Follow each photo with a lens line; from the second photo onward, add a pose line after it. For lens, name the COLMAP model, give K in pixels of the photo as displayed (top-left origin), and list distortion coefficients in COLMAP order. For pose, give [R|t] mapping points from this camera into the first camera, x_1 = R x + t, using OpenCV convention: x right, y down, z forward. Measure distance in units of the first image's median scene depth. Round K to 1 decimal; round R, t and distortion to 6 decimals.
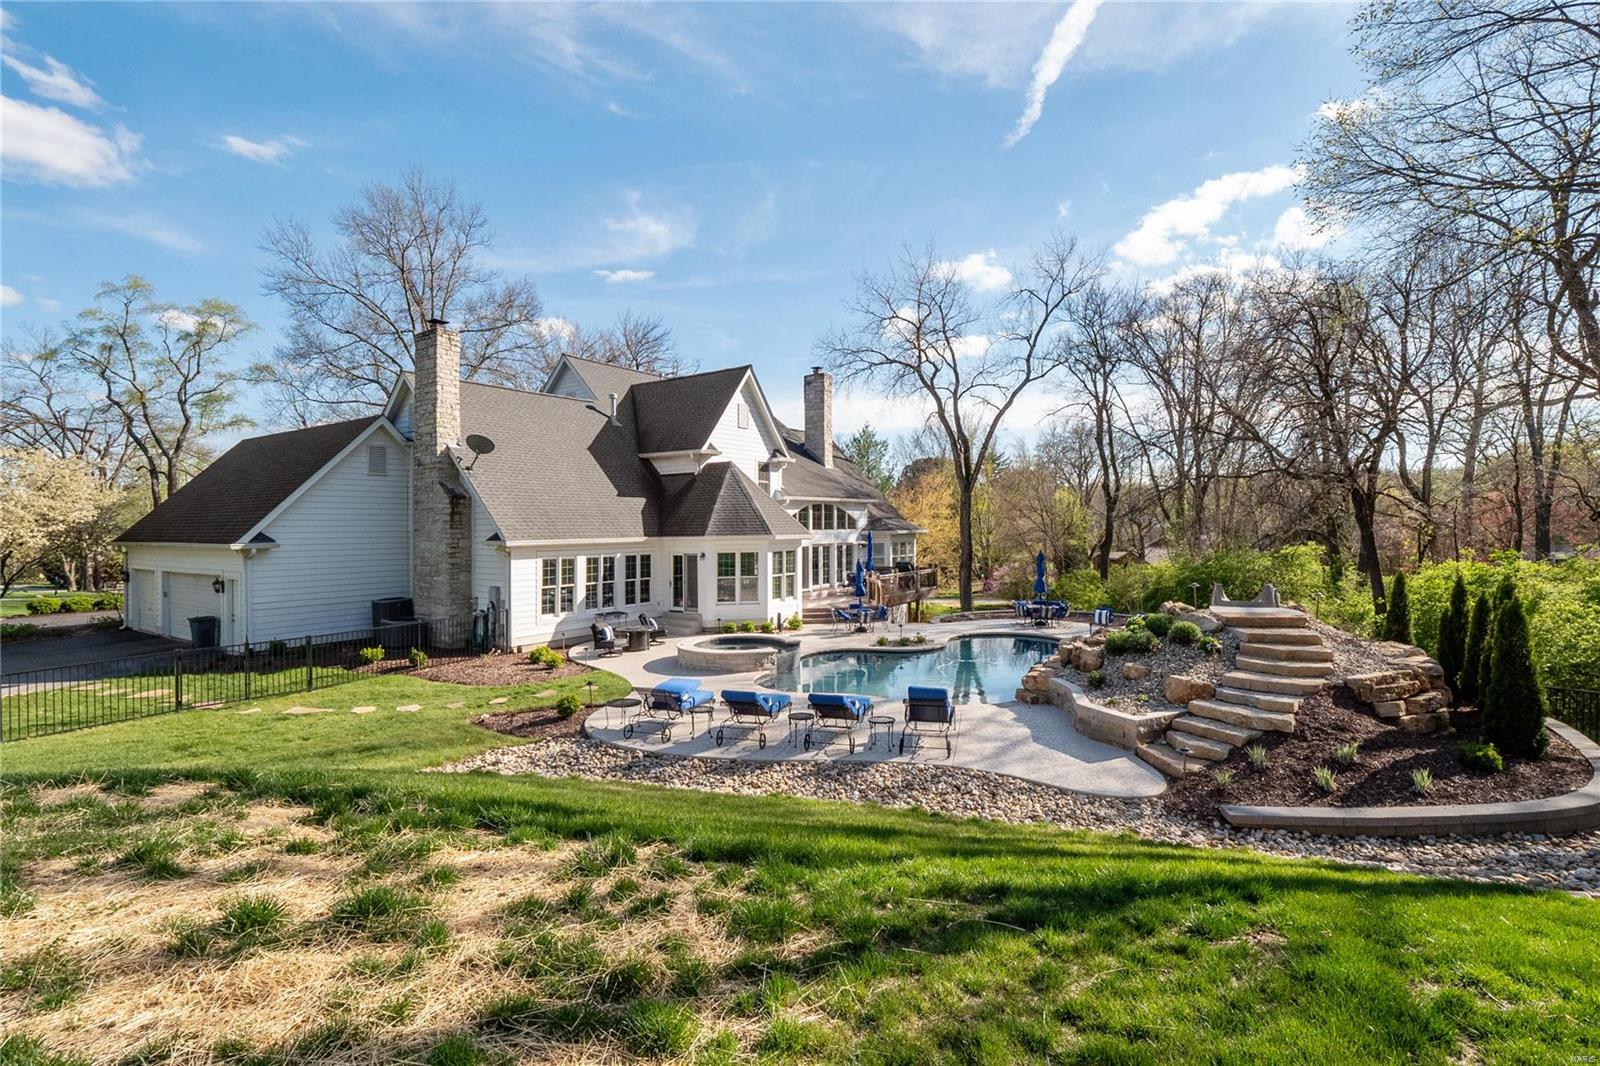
lens RADIAL K [[767.2, 0, 810.2], [0, 767.2, 537.5], [0, 0, 1]] dist [-0.015776, 0.000454]
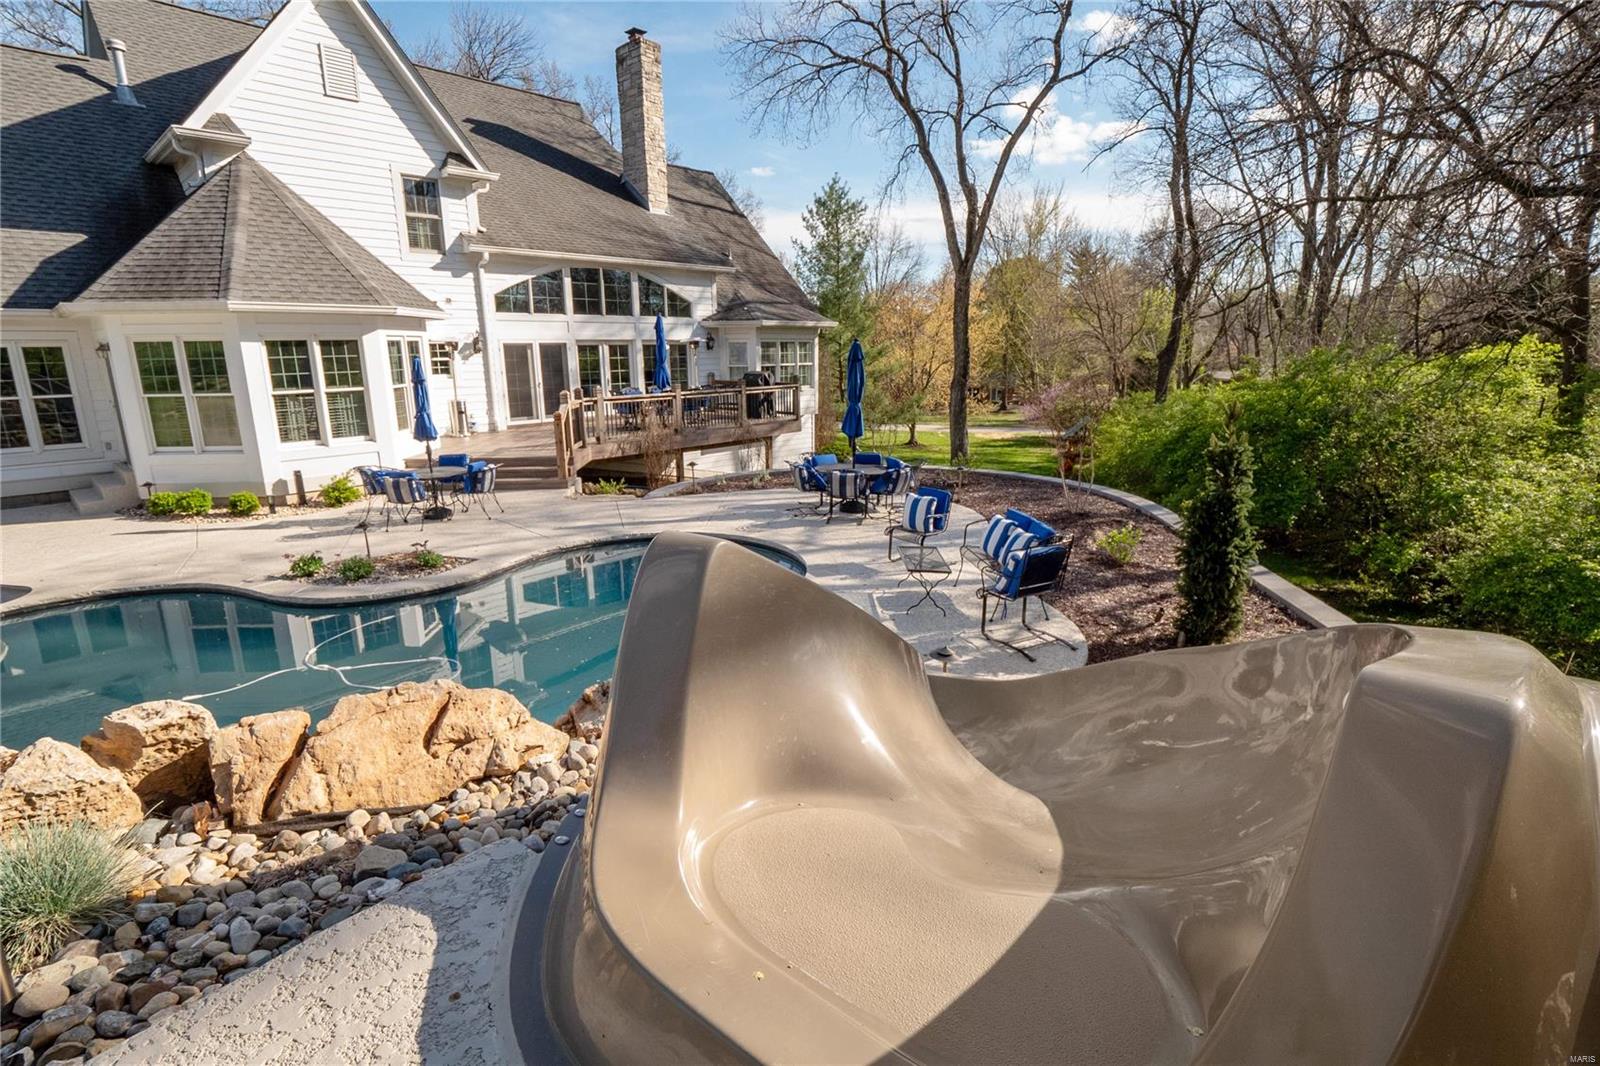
lens RADIAL K [[767.2, 0, 810.2], [0, 767.2, 537.5], [0, 0, 1]] dist [-0.015776, 0.000454]
pose [[0.991388, 0.033586, -0.126576, 0.238232], [-0.003755, 0.973445, 0.228890, 0.019660], [0.130902, -0.226444, 0.965188, 0.397300]]
